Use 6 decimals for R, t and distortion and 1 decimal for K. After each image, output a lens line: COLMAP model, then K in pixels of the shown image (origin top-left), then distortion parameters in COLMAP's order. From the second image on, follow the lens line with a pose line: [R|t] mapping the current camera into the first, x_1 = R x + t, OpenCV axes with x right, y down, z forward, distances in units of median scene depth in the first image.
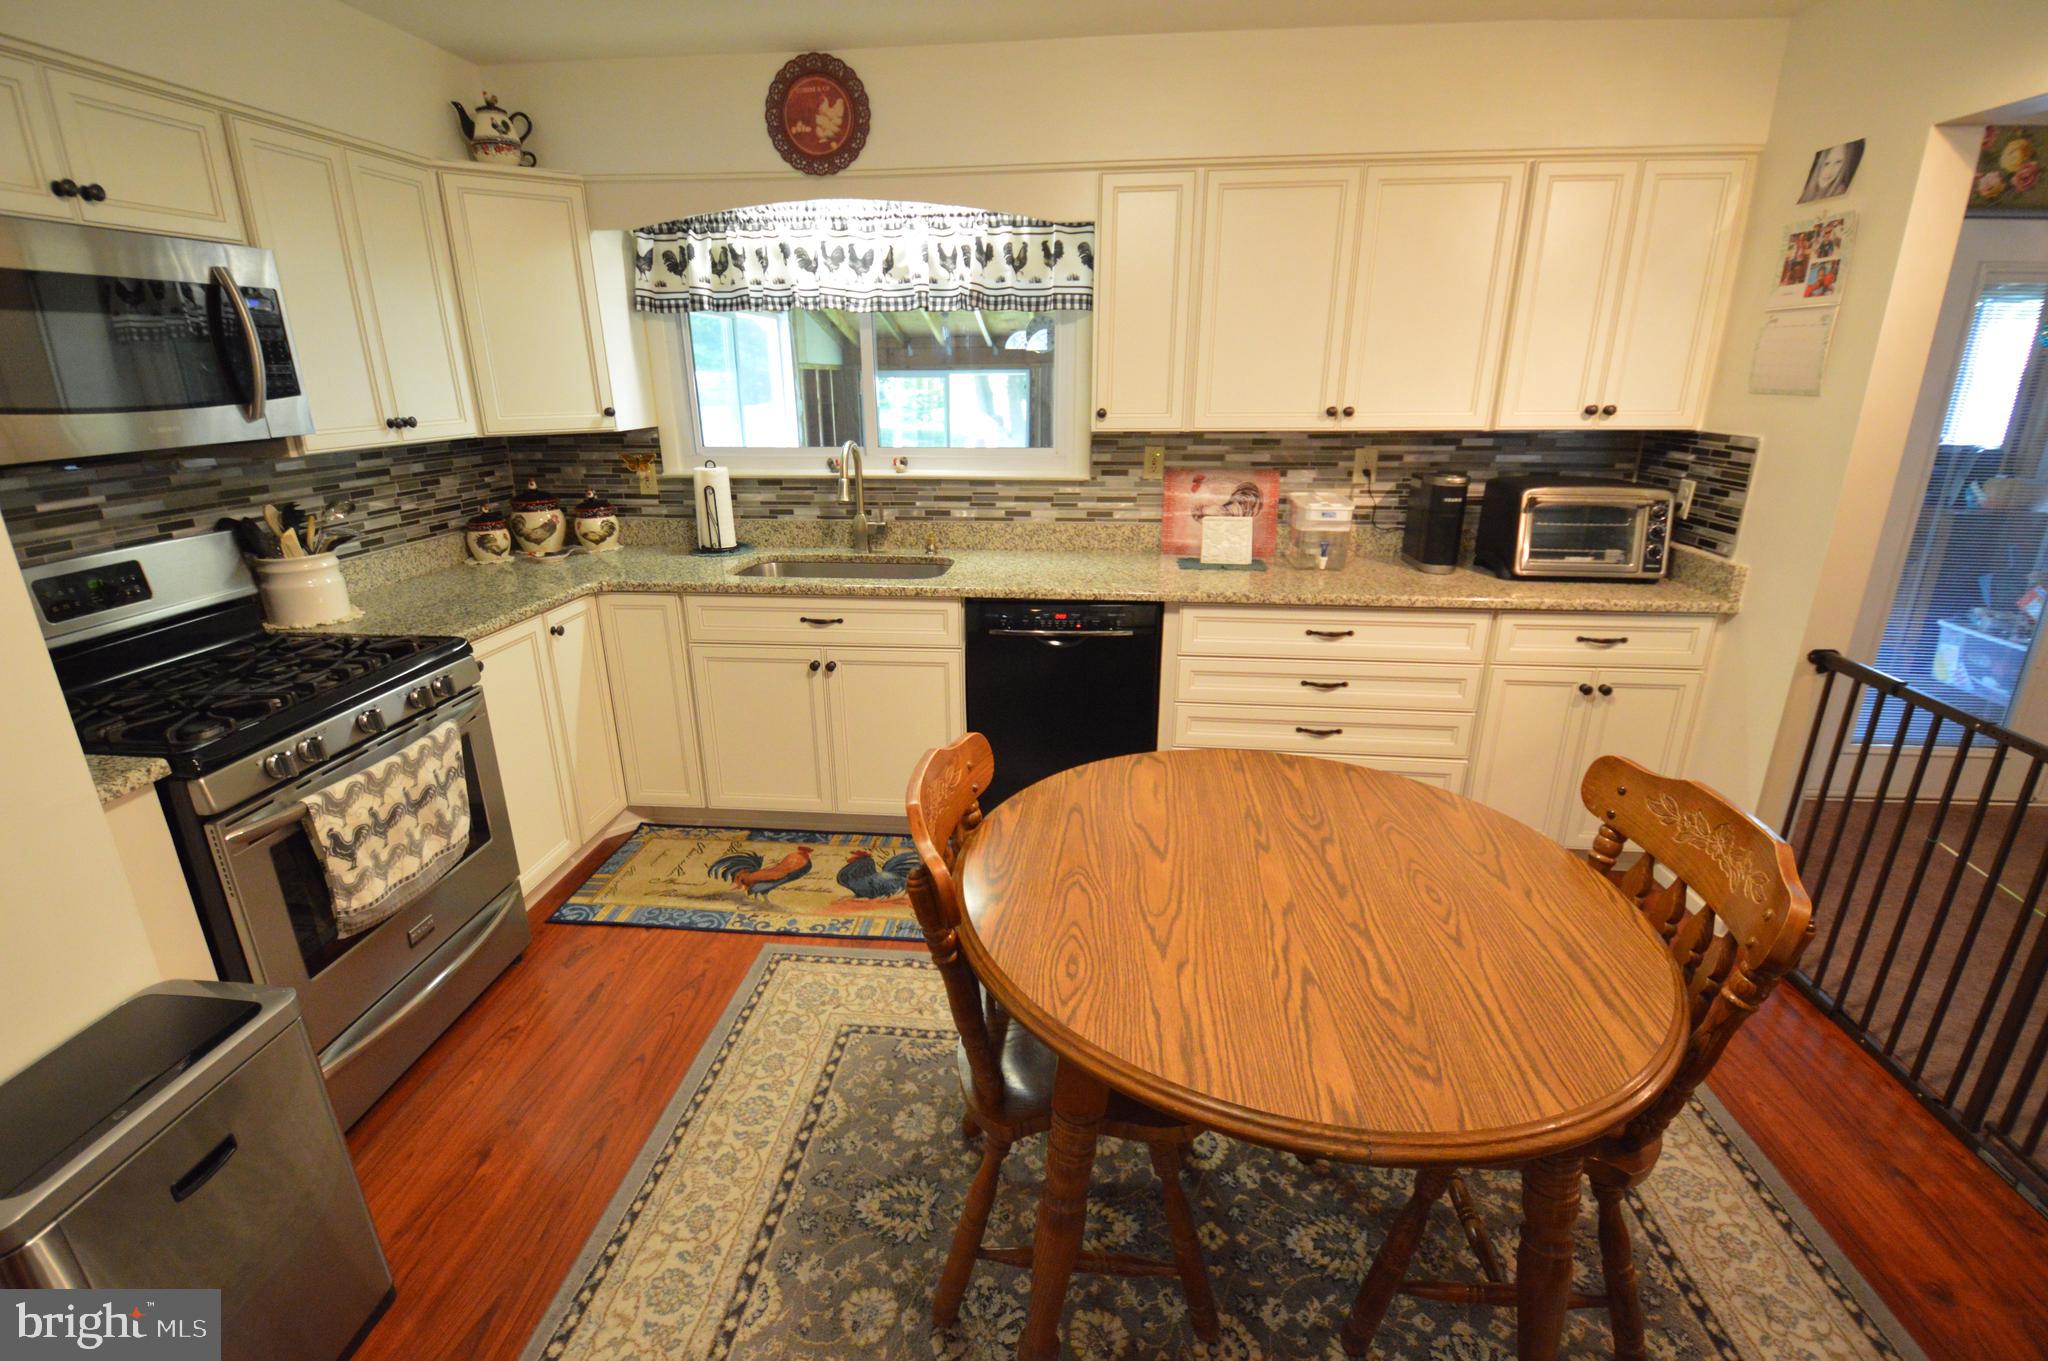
lens RADIAL K [[908.0, 0, 1006.0], [0, 908.0, 678.9], [0, 0, 1]] dist [0.002354, -0.015292]
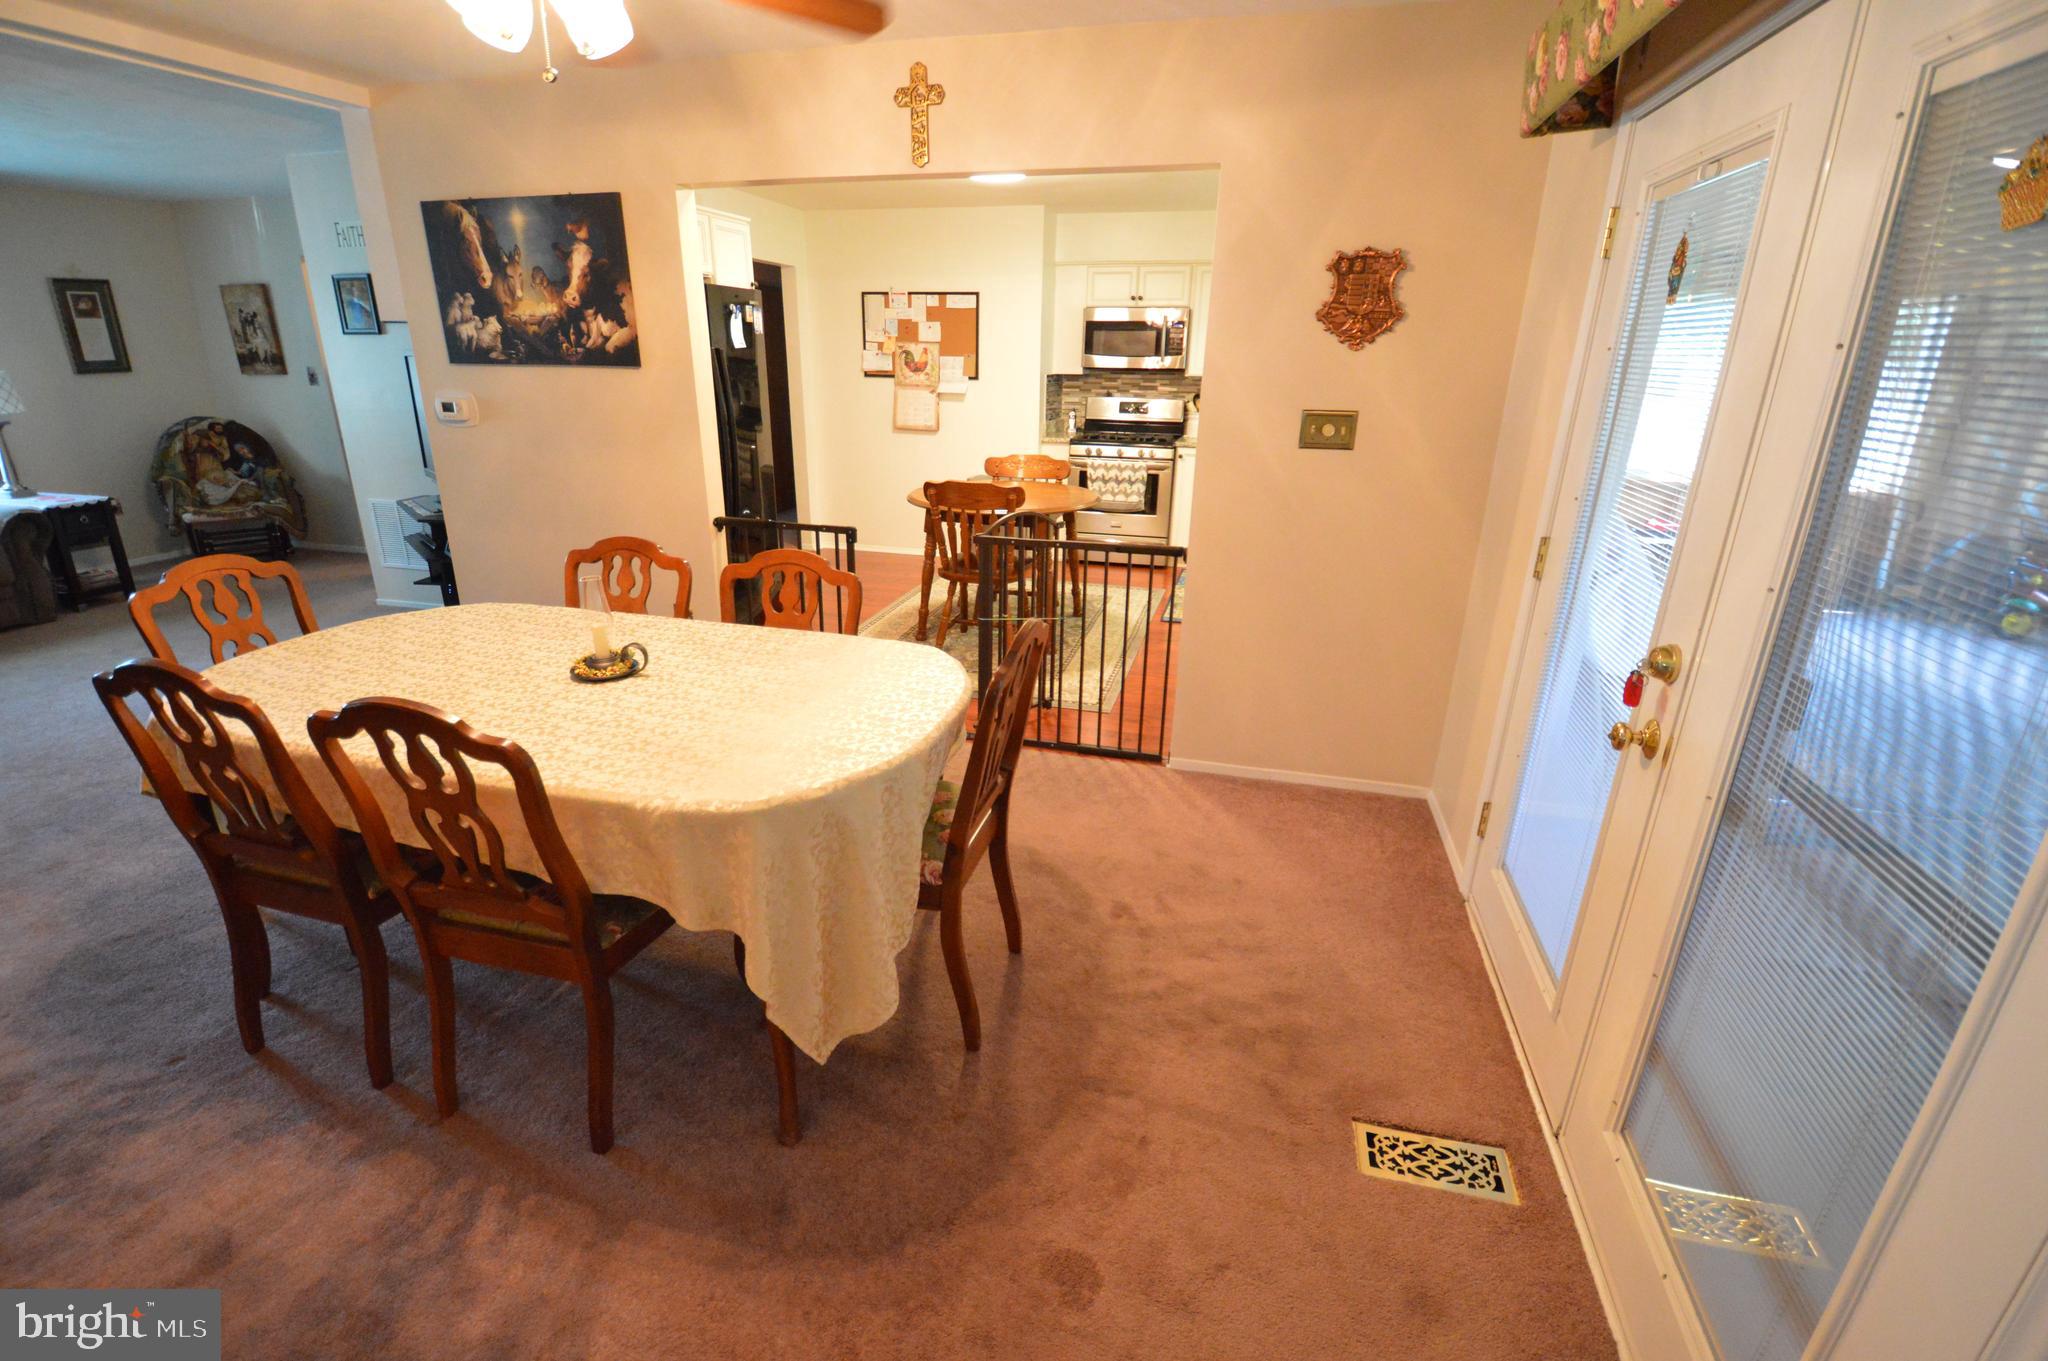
lens RADIAL K [[908.0, 0, 992.2], [0, 908.0, 672.8], [0, 0, 1]] dist [0.002354, -0.015292]
pose [[-0.177117, 0.329688, -0.927327, 1.847917], [-0.327535, 0.868770, 0.371428, -0.225423], [0.928090, 0.369518, -0.045890, 0.675227]]
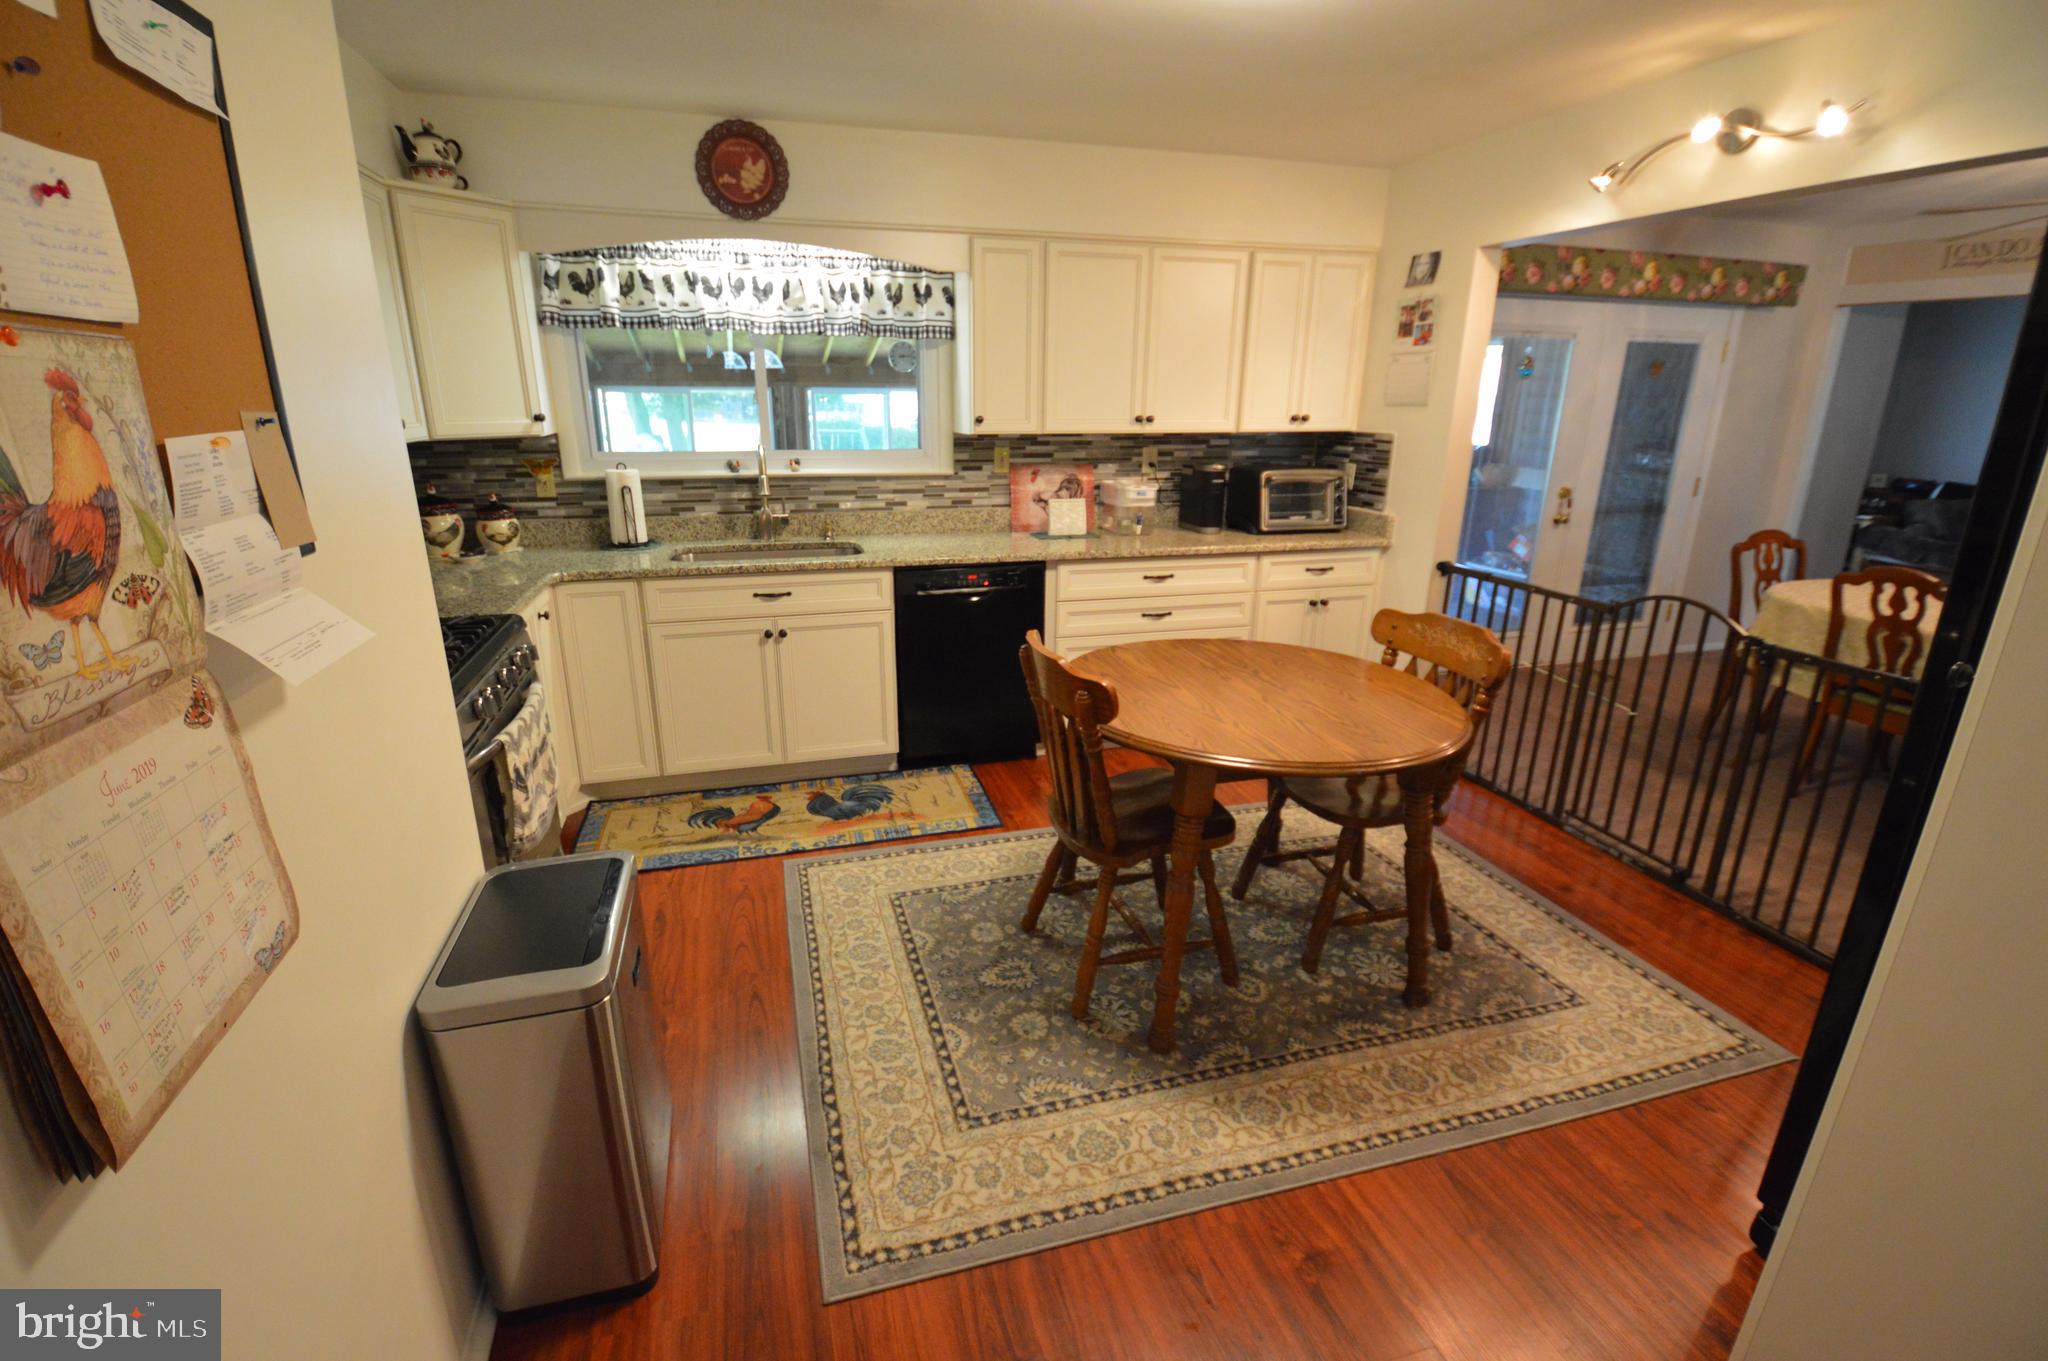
lens RADIAL K [[908.0, 0, 1010.0], [0, 908.0, 679.4], [0, 0, 1]] dist [0.002354, -0.015292]
pose [[0.928572, -0.099111, 0.357675, -0.344755], [0.106726, 0.994287, -0.001560, 0.078312], [-0.355477, 0.039622, 0.933845, -0.198692]]
